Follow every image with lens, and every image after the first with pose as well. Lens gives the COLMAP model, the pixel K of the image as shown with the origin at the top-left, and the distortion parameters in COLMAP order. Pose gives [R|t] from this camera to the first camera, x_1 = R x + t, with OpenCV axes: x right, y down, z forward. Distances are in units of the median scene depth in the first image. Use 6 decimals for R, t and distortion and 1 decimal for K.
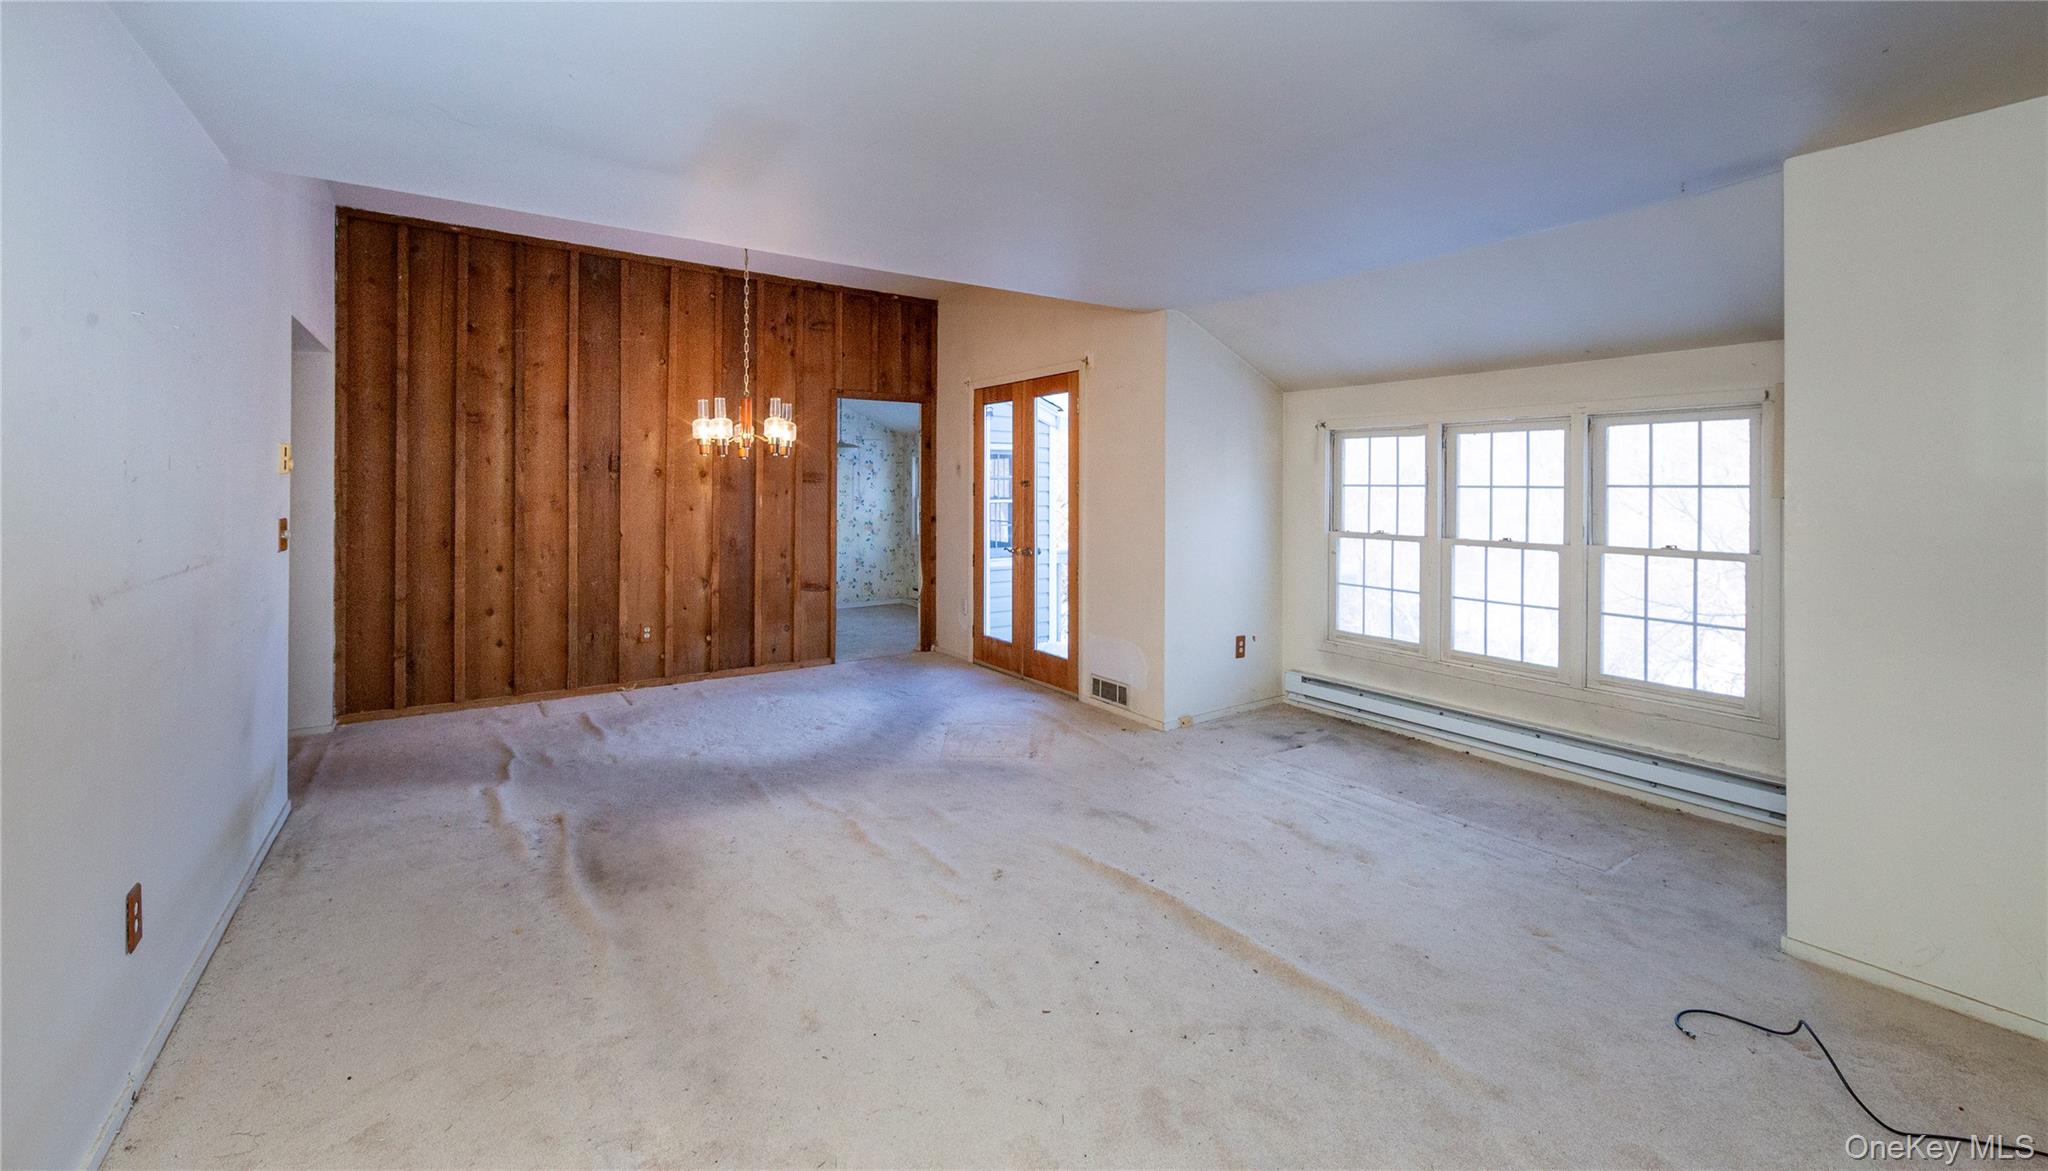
lens RADIAL K [[818.0, 0, 993.4], [0, 818.0, 483.6], [0, 0, 1]] dist [-0.000983, -0.000093]
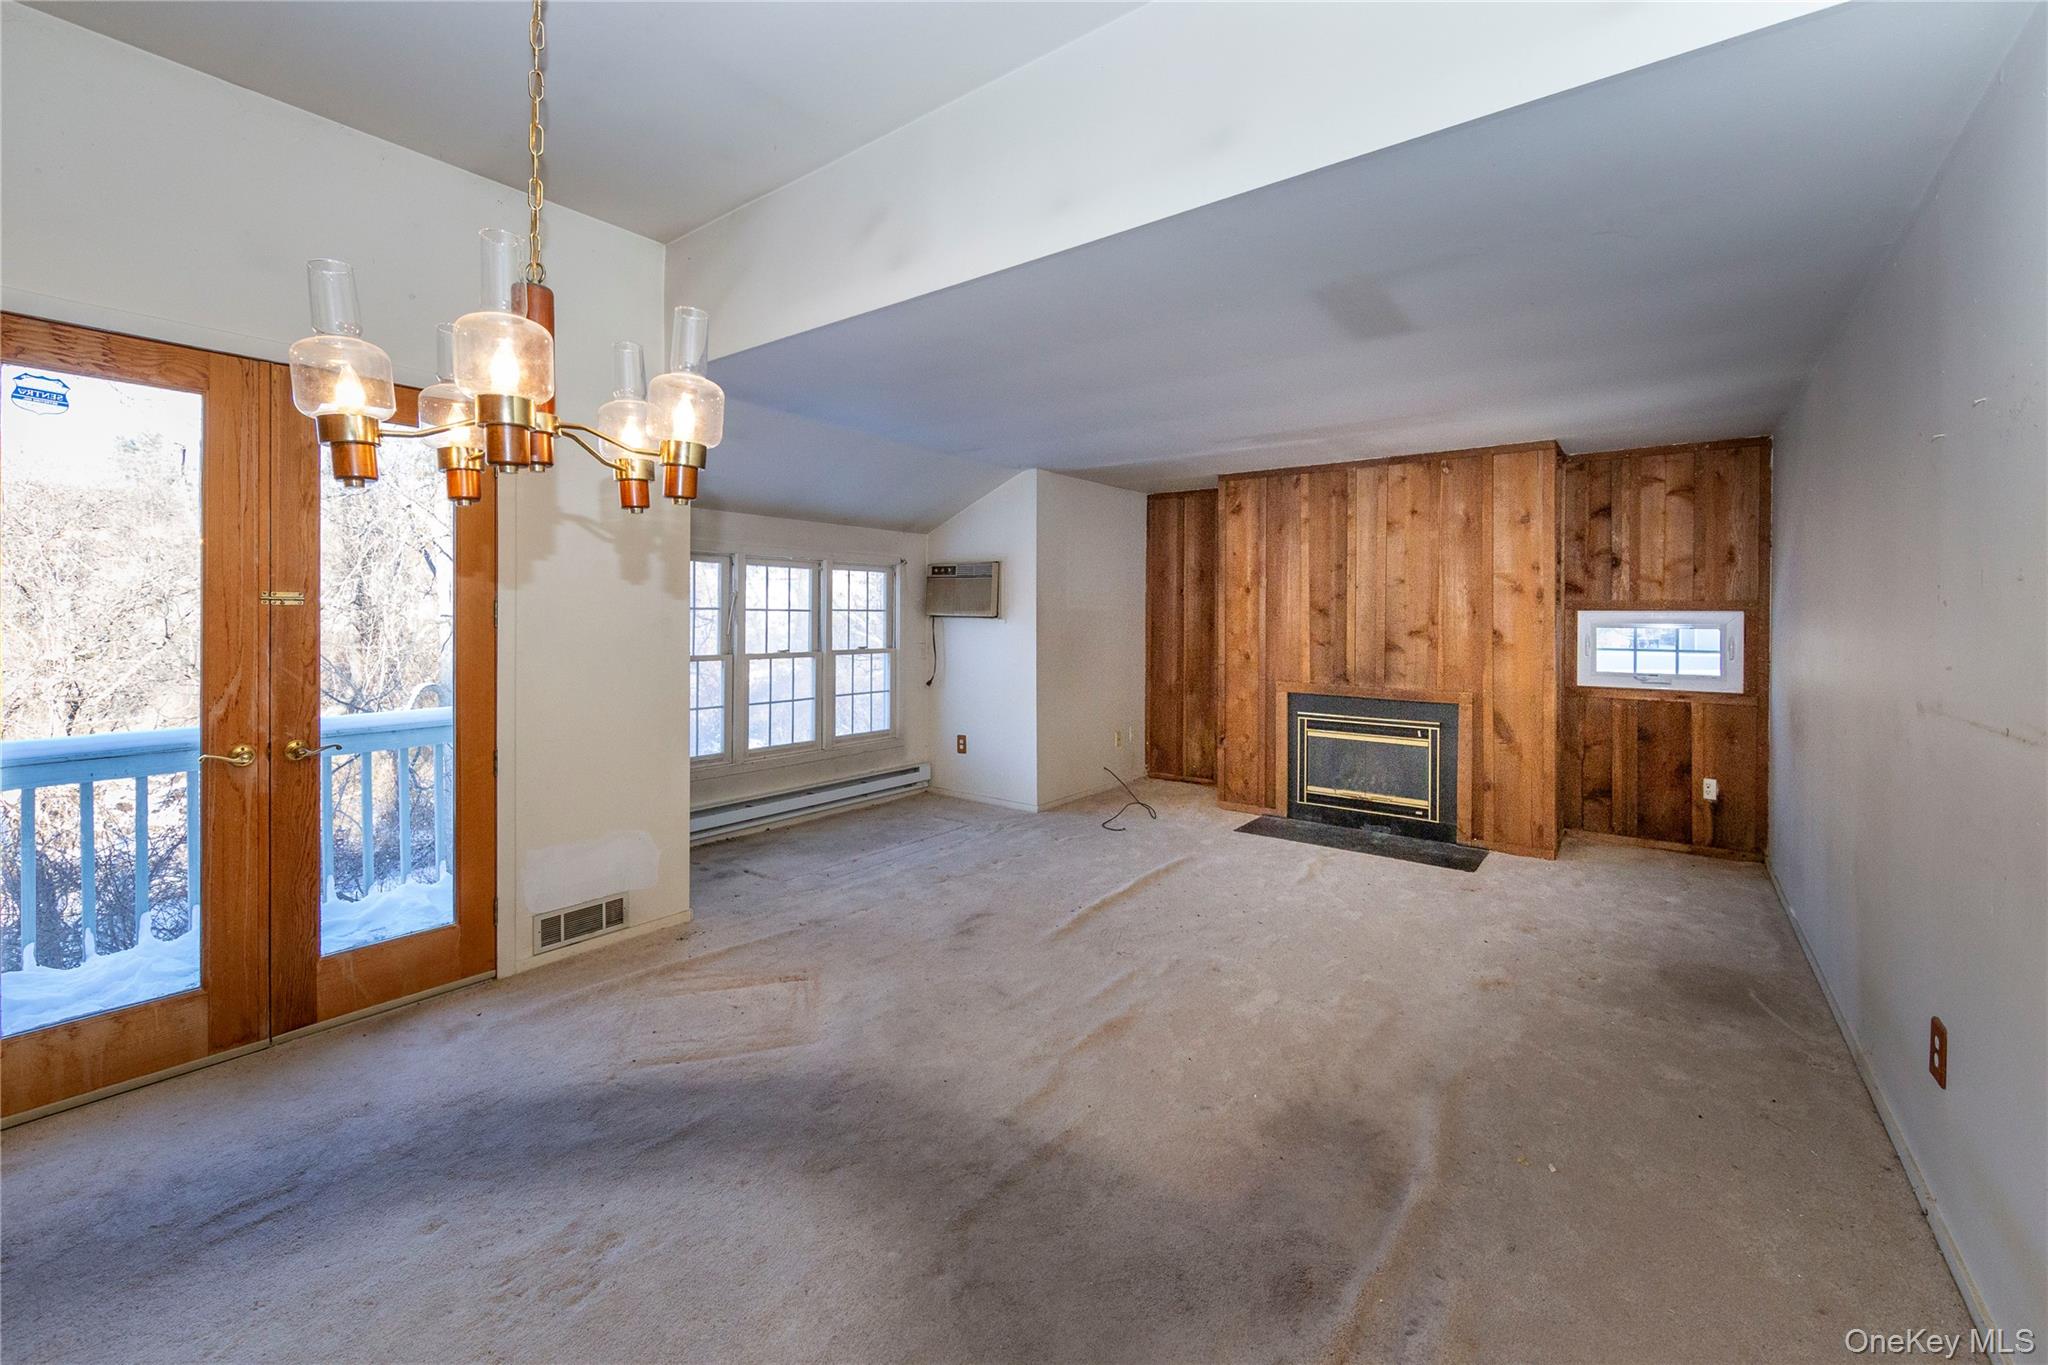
lens RADIAL K [[860.4, 0, 1026.4], [0, 860.4, 614.8], [0, 0, 1]] dist [0.000084, 0.000173]
pose [[-0.353522, -0.003110, 0.935421, -0.647839], [-0.007321, 0.999973, 0.000558, 0.006551], [-0.935398, -0.006651, -0.353535, 0.950127]]
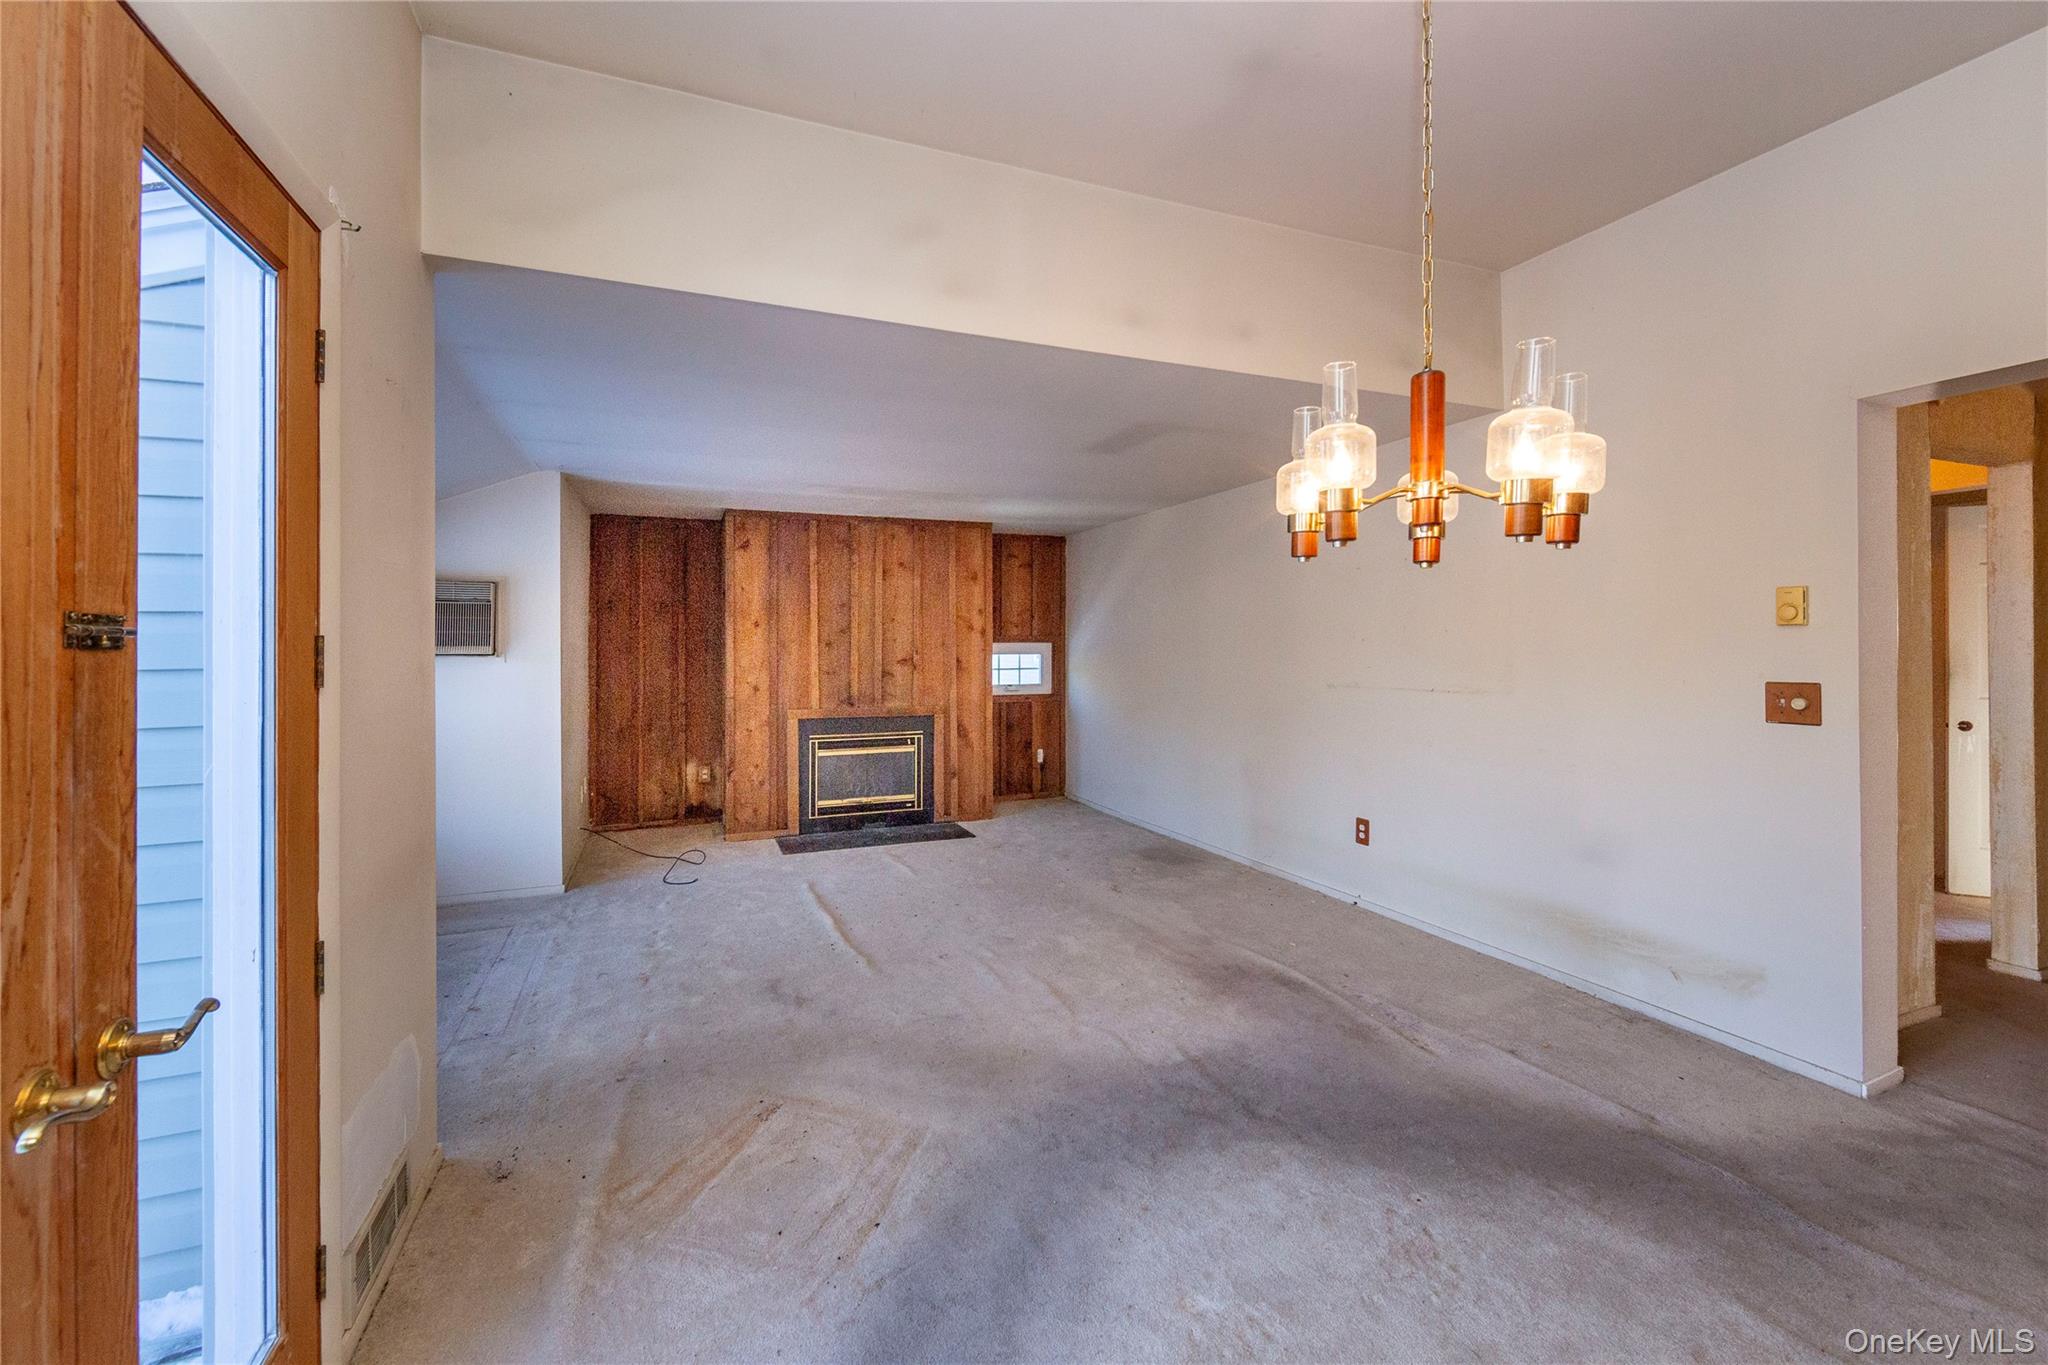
lens RADIAL K [[820.0, 0, 1034.4], [0, 820.0, 641.2], [0, 0, 1]] dist [-0.001191, -0.000092]
pose [[-0.988110, 0.003970, 0.153695, -0.198659], [0.002880, 0.999969, -0.007312, 0.004751], [-0.153719, -0.006783, -0.988091, 1.357914]]
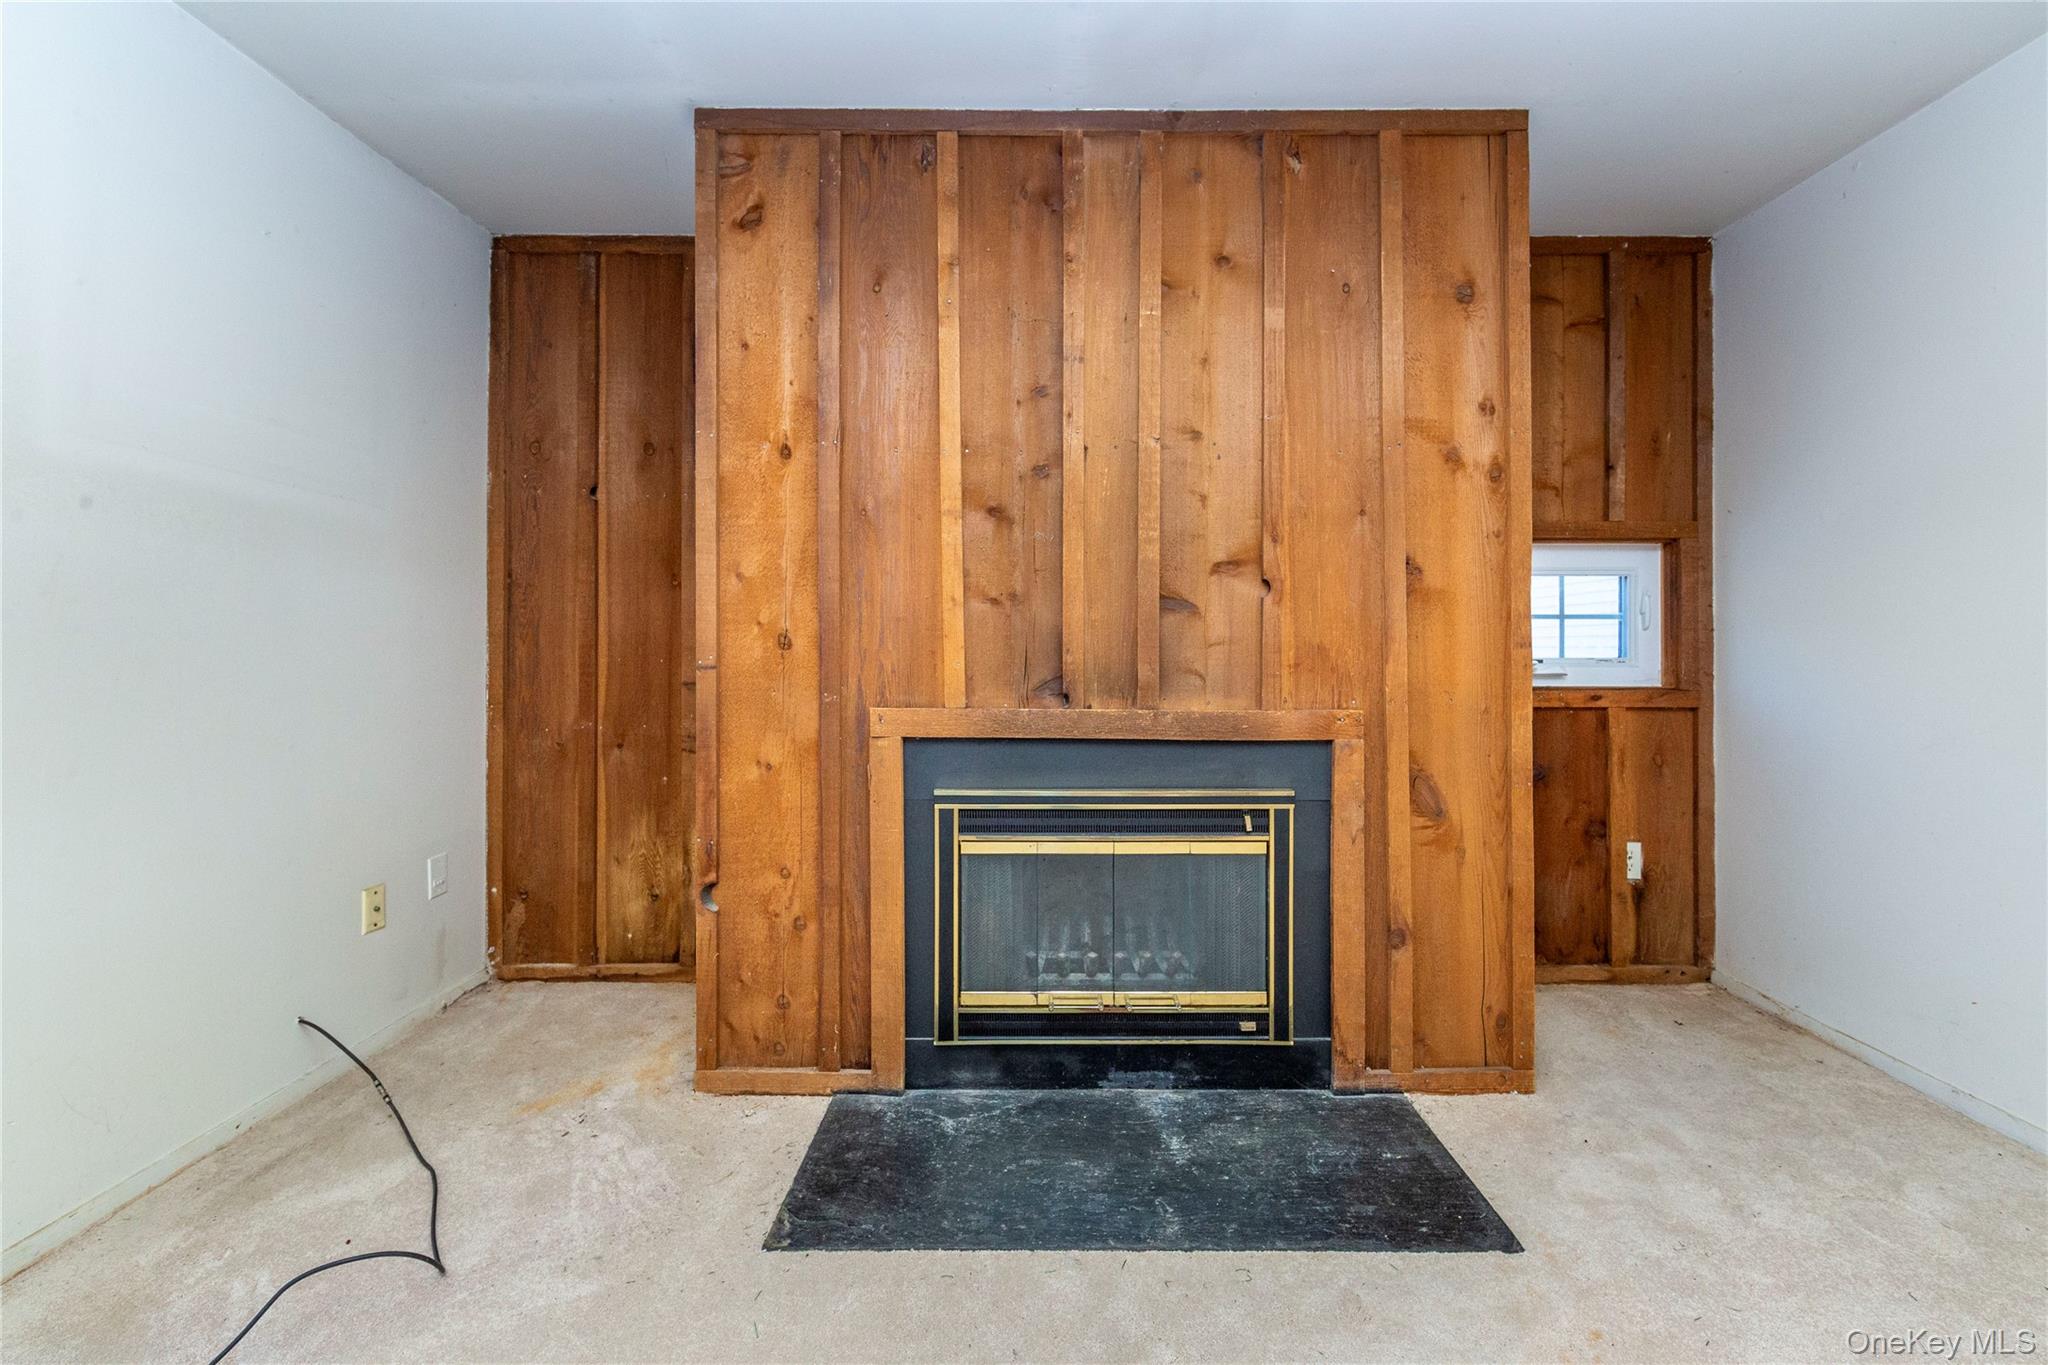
lens RADIAL K [[820.0, 0, 1034.4], [0, 820.0, 641.2], [0, 0, 1]] dist [-0.001191, -0.000092]
pose [[-0.838085, 0.006144, 0.545505, 0.068120], [0.001101, 0.999954, -0.009570, 0.068933], [-0.545538, -0.007420, -0.838053, 0.491525]]
